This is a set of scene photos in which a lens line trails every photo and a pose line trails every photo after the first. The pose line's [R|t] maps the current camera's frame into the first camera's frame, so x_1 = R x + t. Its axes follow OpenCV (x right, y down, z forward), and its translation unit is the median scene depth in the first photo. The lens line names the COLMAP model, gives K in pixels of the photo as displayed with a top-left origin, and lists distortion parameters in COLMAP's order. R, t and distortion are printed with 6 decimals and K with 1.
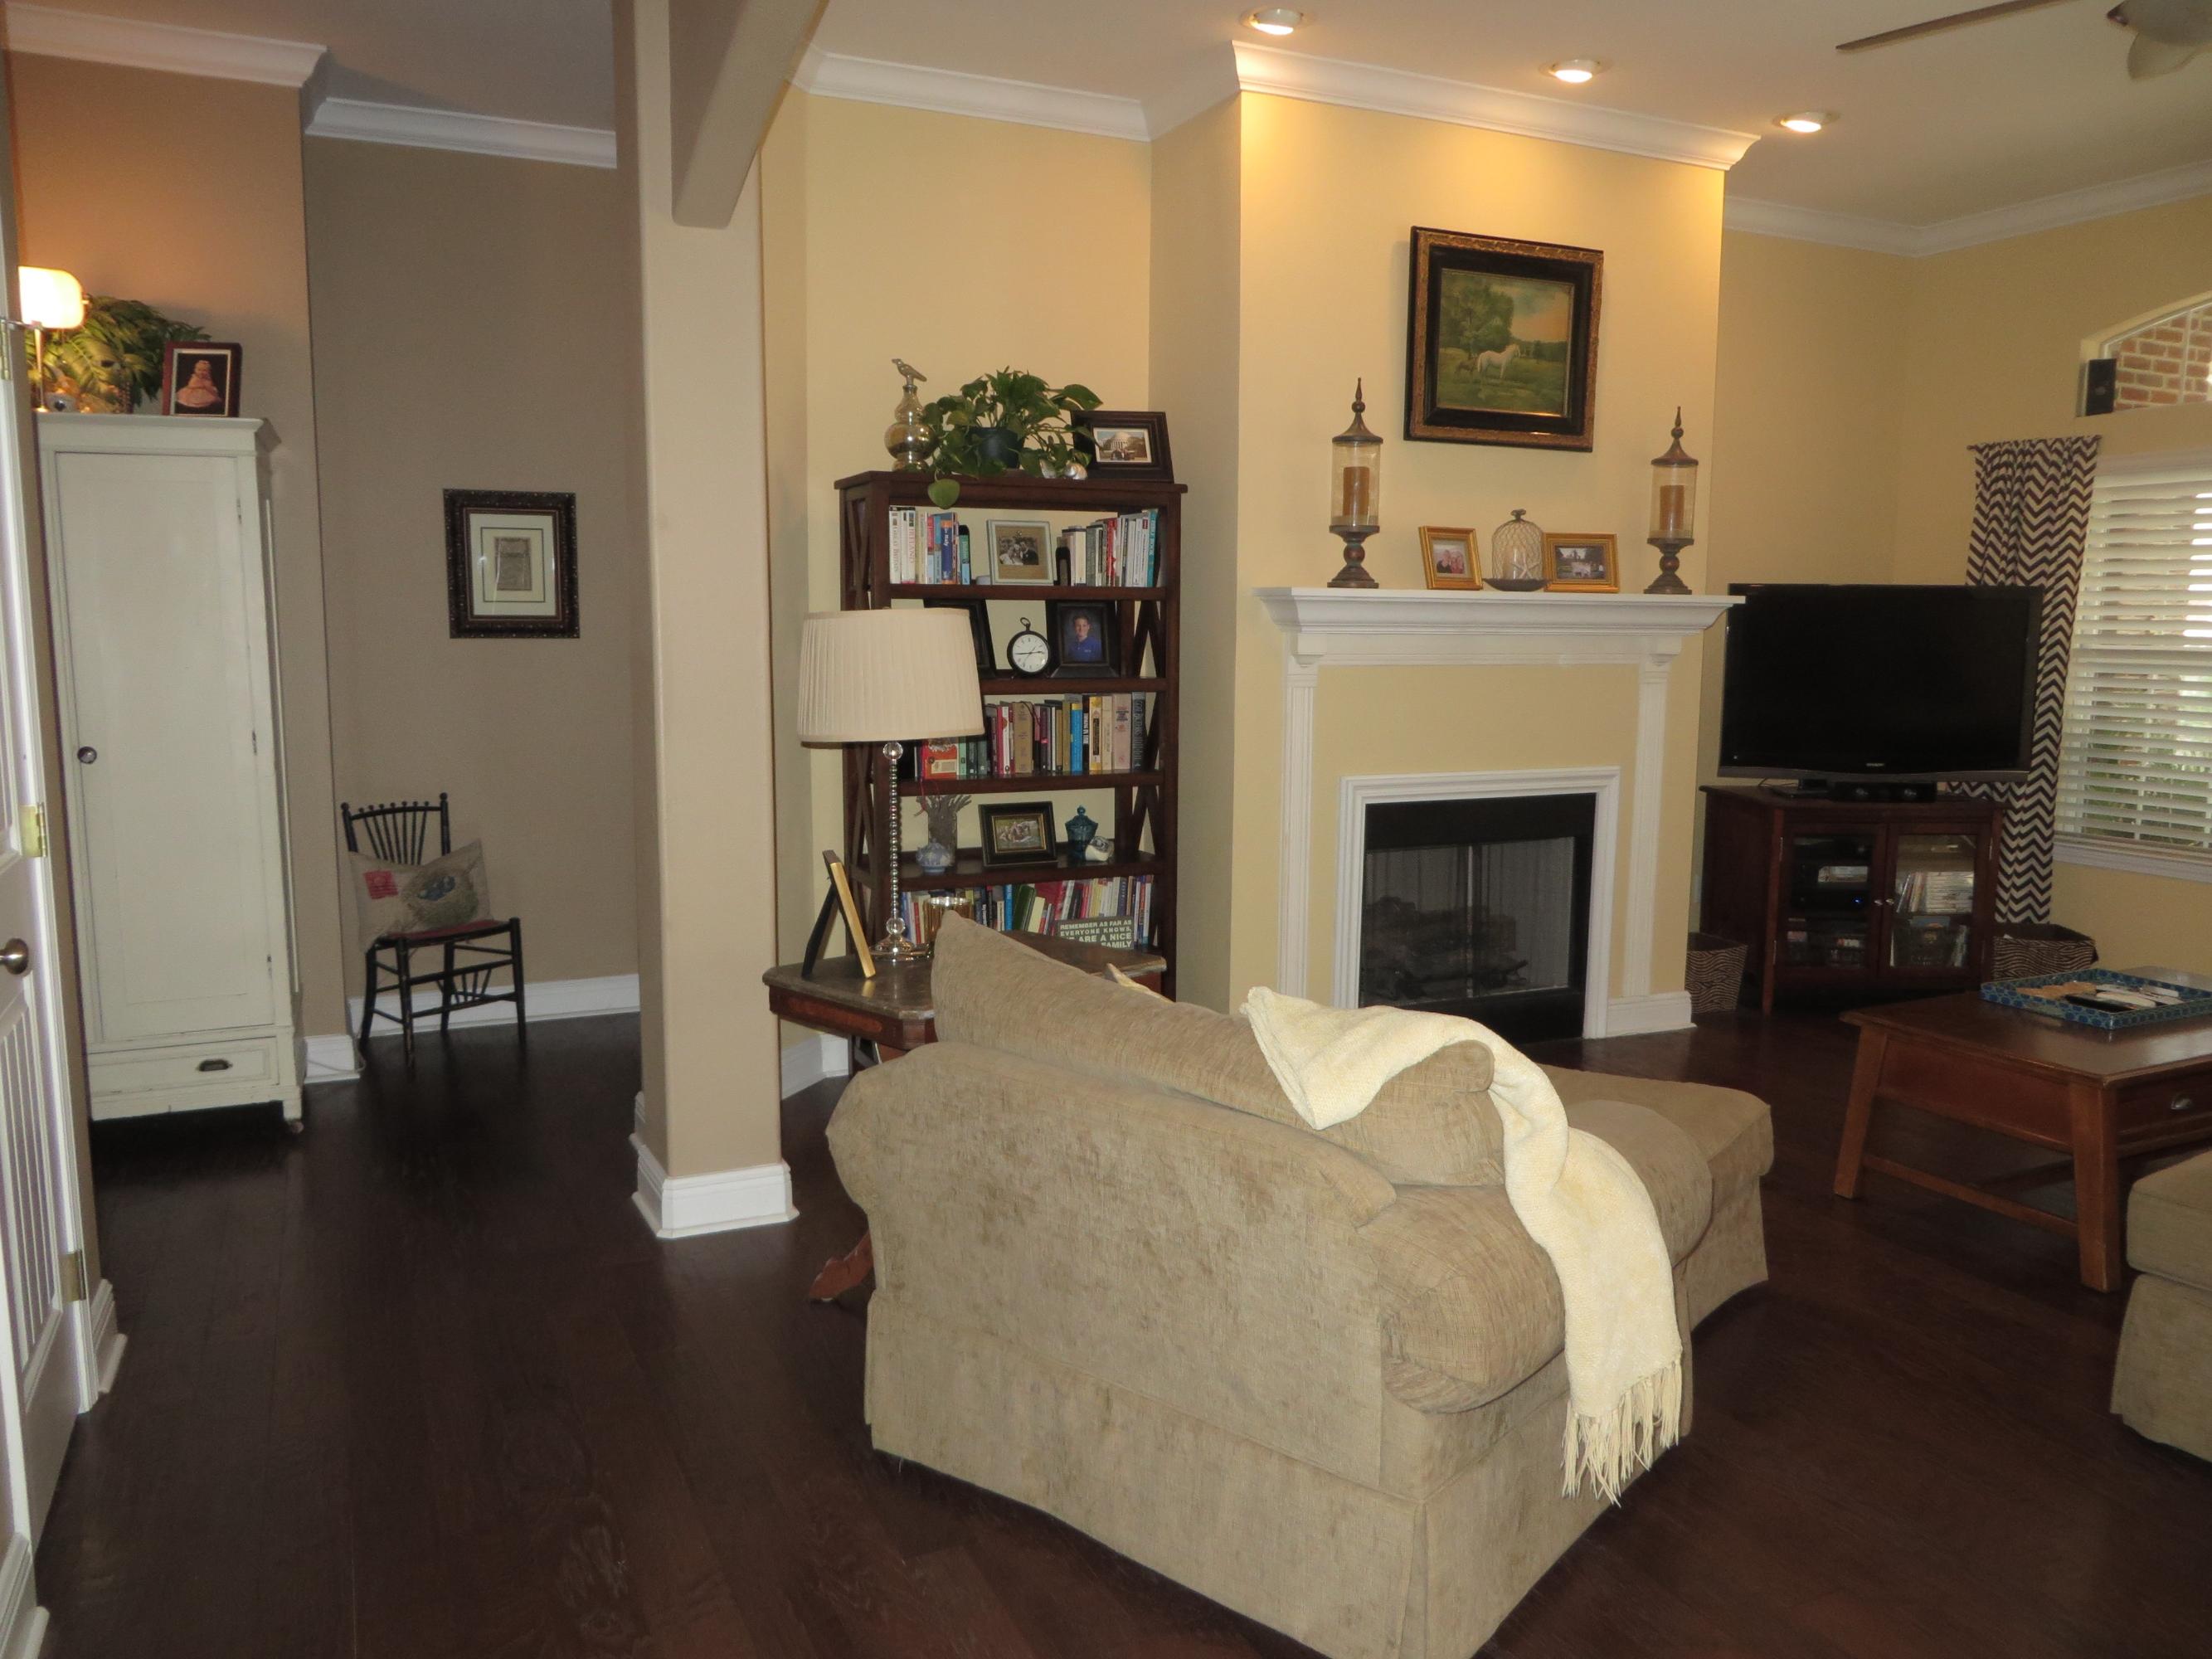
lens RADIAL K [[1607.2, 0, 1079.5], [0, 1607.2, 821.3], [0, 0, 1]] dist [-0.018181, 0.002629]
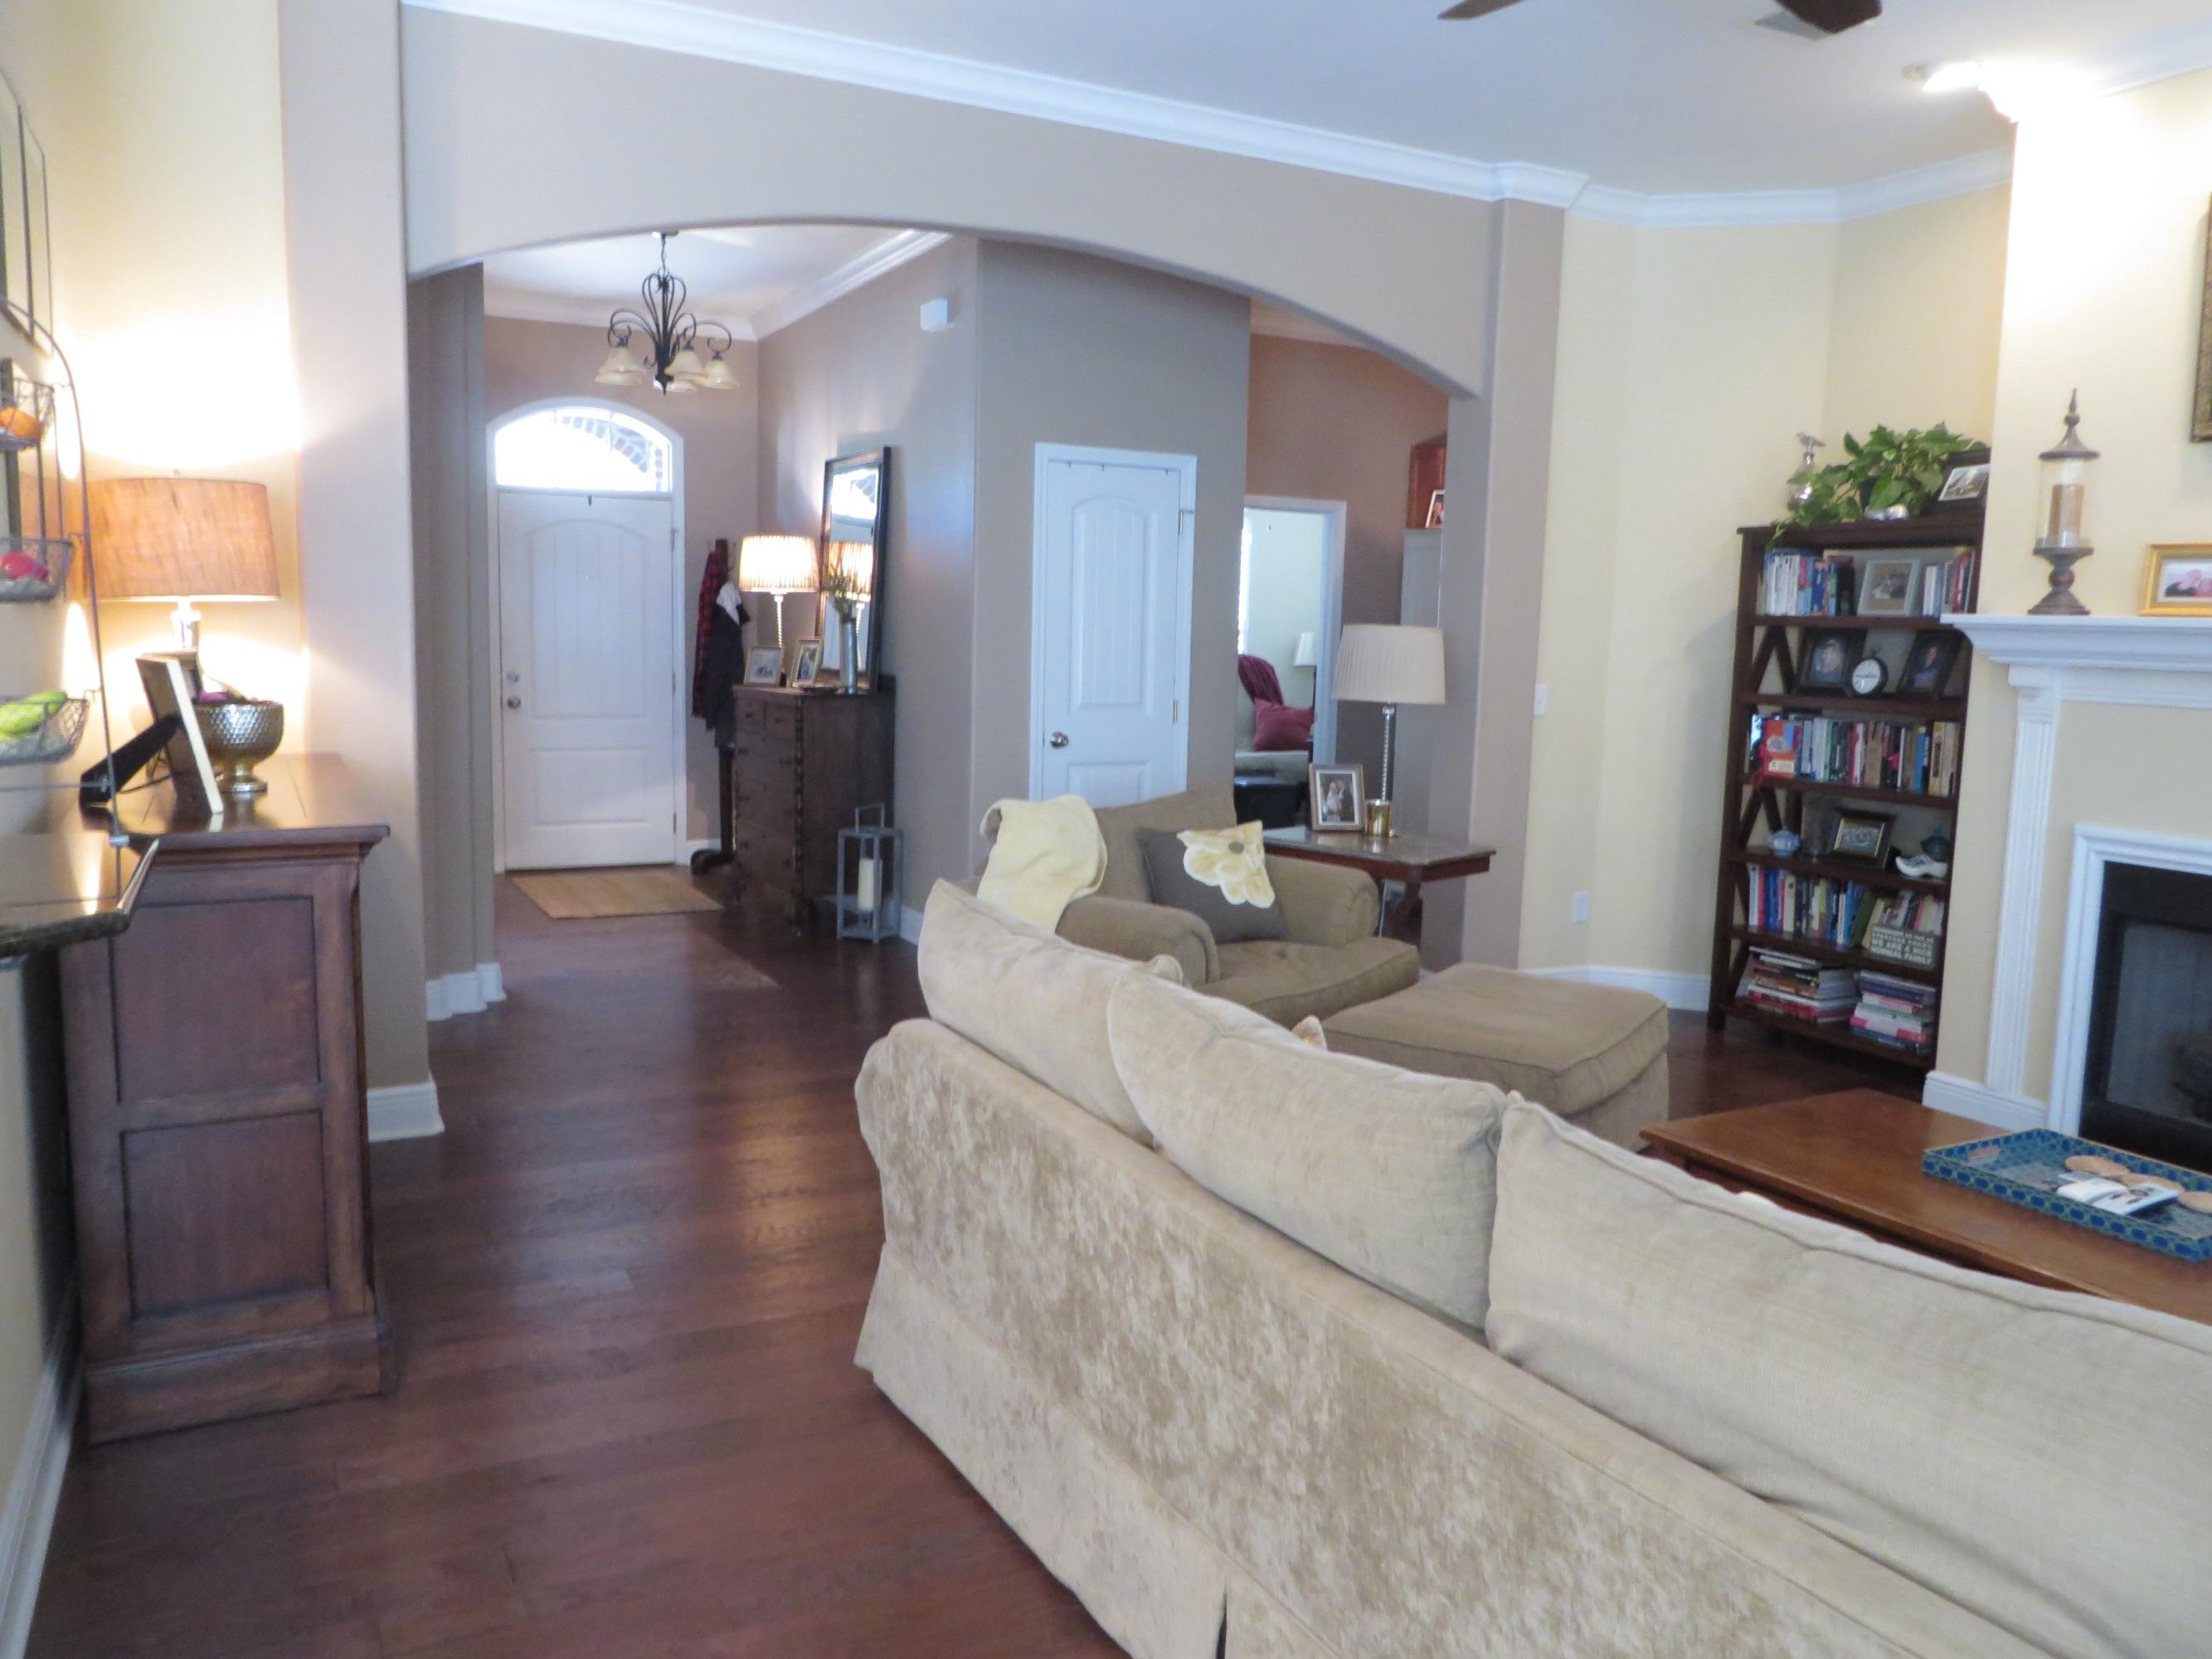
lens RADIAL K [[1619.8, 0, 1114.2], [0, 1619.8, 822.5], [0, 0, 1]] dist [-0.021626, 0.000457]
pose [[0.068886, 0.116679, -0.990778, 1.026794], [-0.151239, 0.982880, 0.105233, -0.041686], [0.986094, 0.142595, 0.085353, 0.388131]]
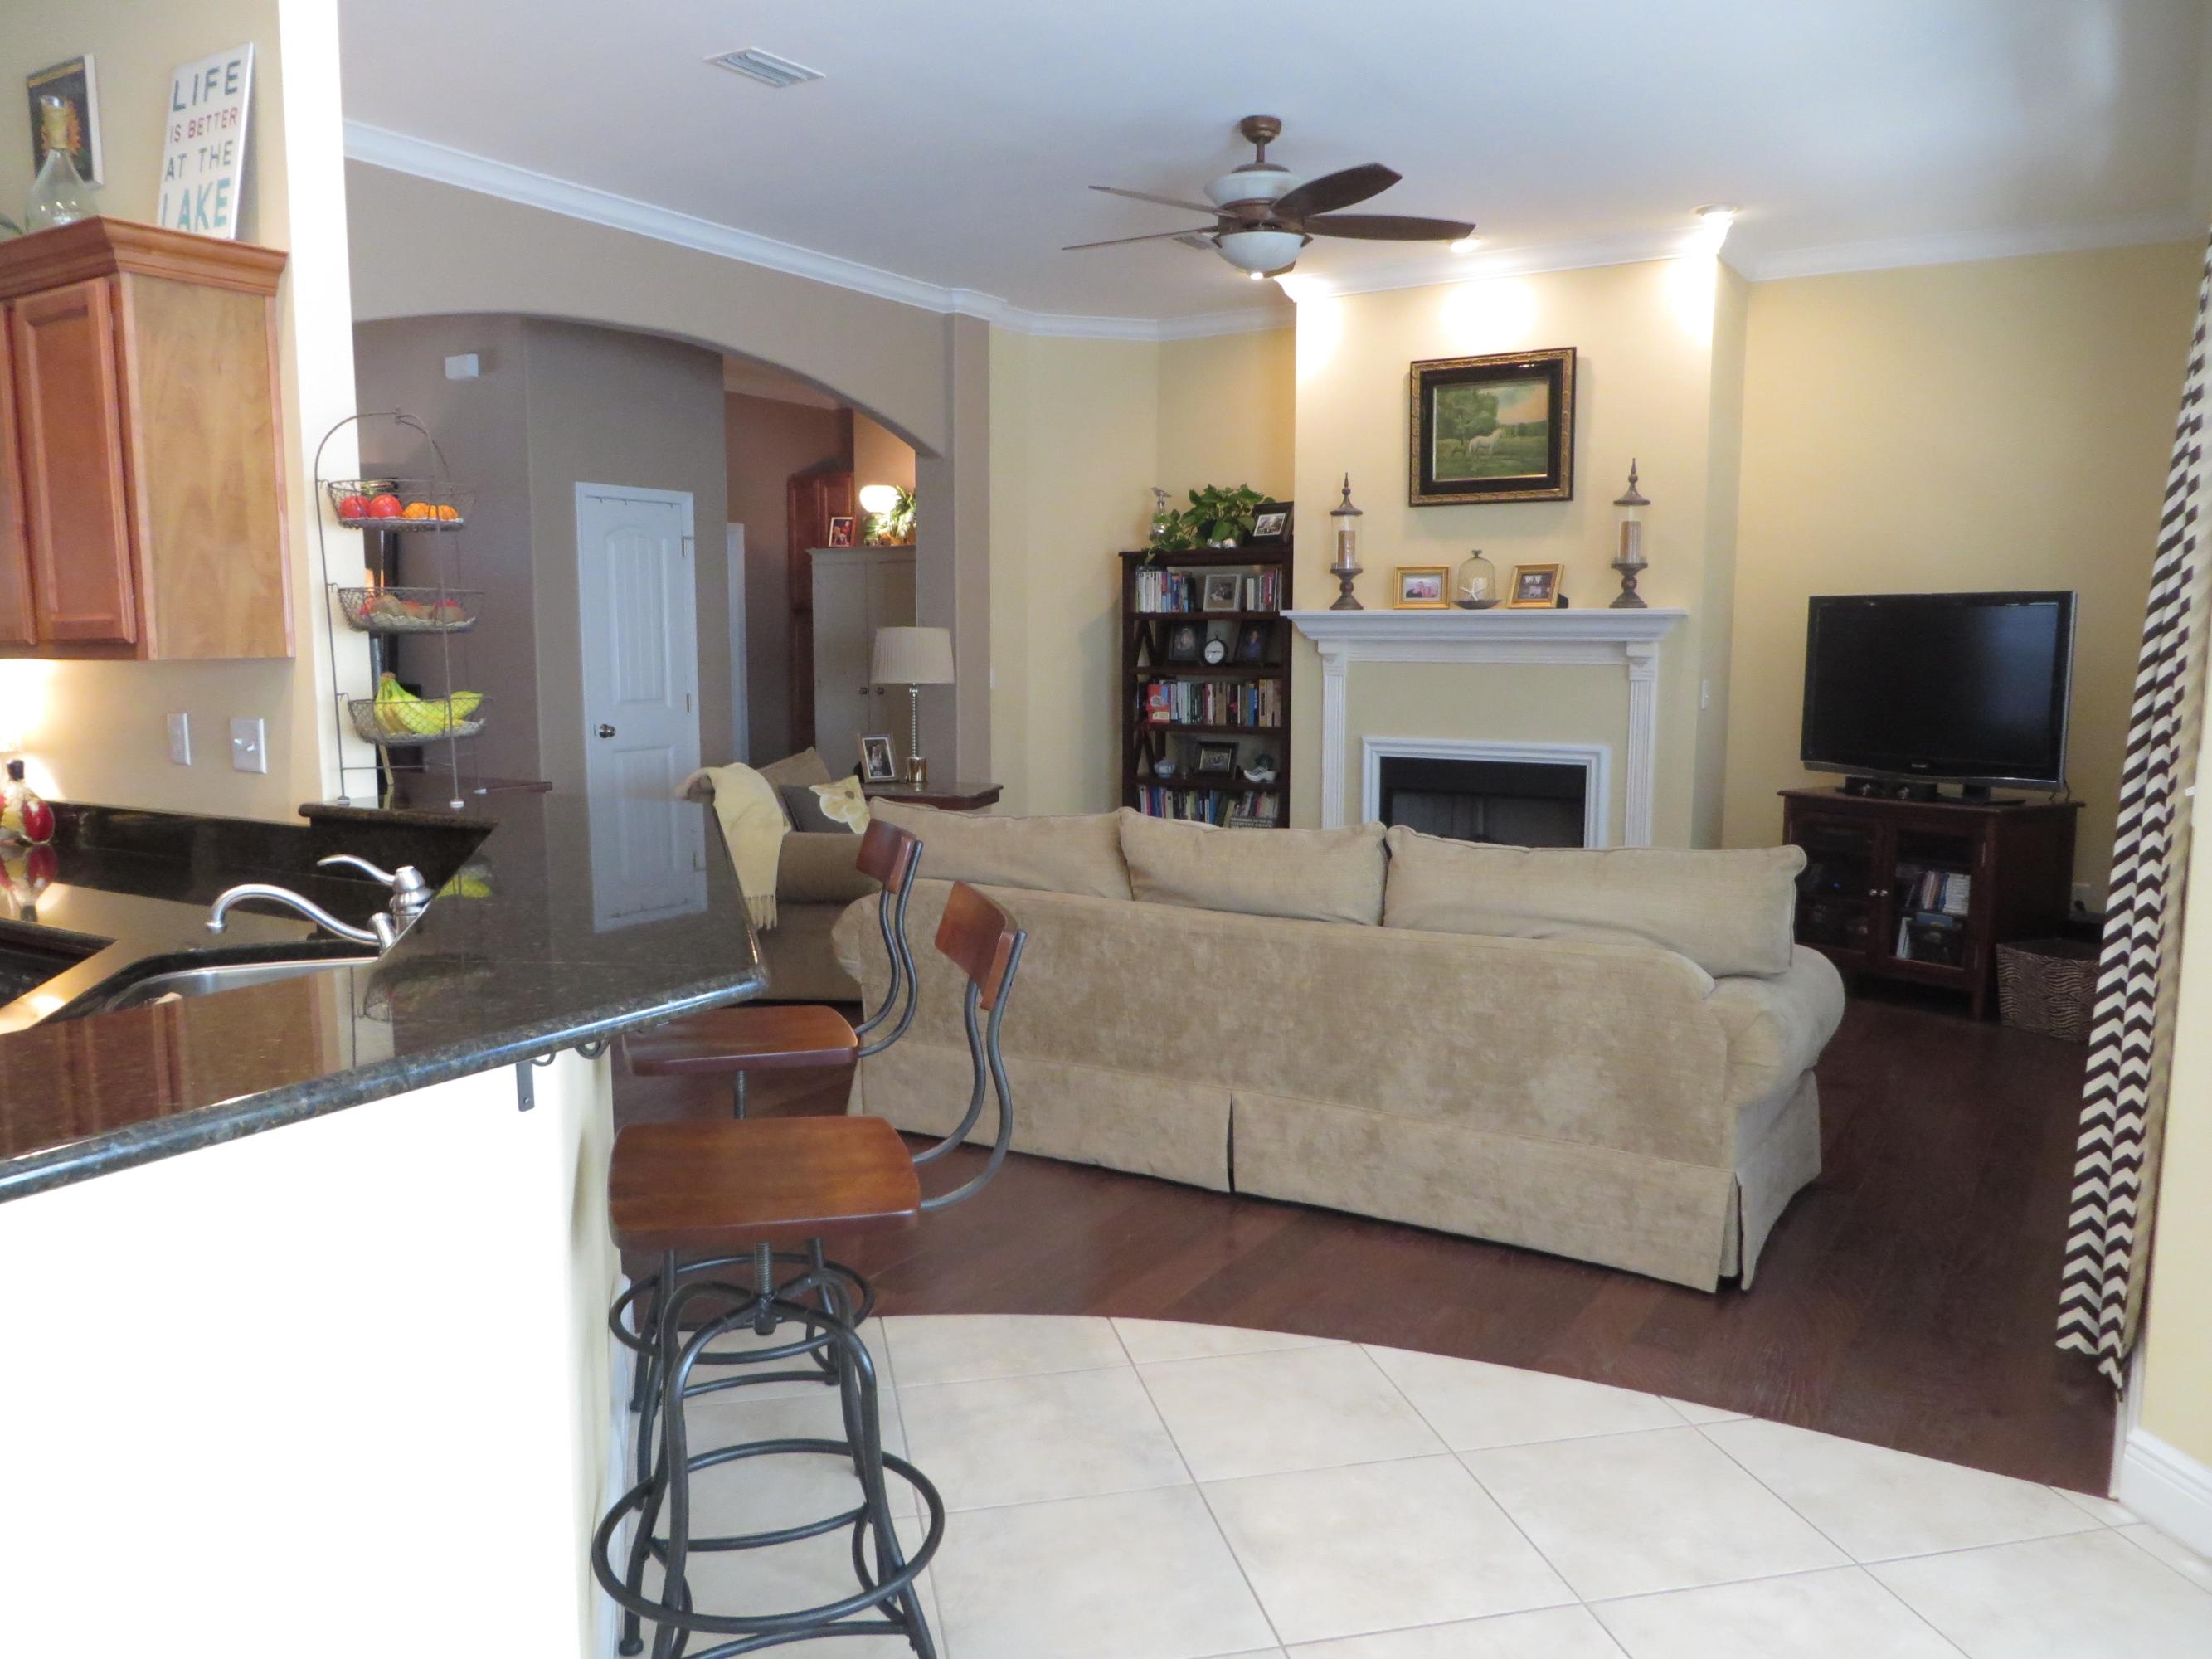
lens RADIAL K [[1607.2, 0, 1079.5], [0, 1607.2, 821.3], [0, 0, 1]] dist [-0.018181, 0.002629]
pose [[0.544577, 0.091654, -0.833688, 1.272699], [-0.100697, 0.993966, 0.043497, 0.012689], [0.832644, 0.060262, 0.550520, -0.033825]]
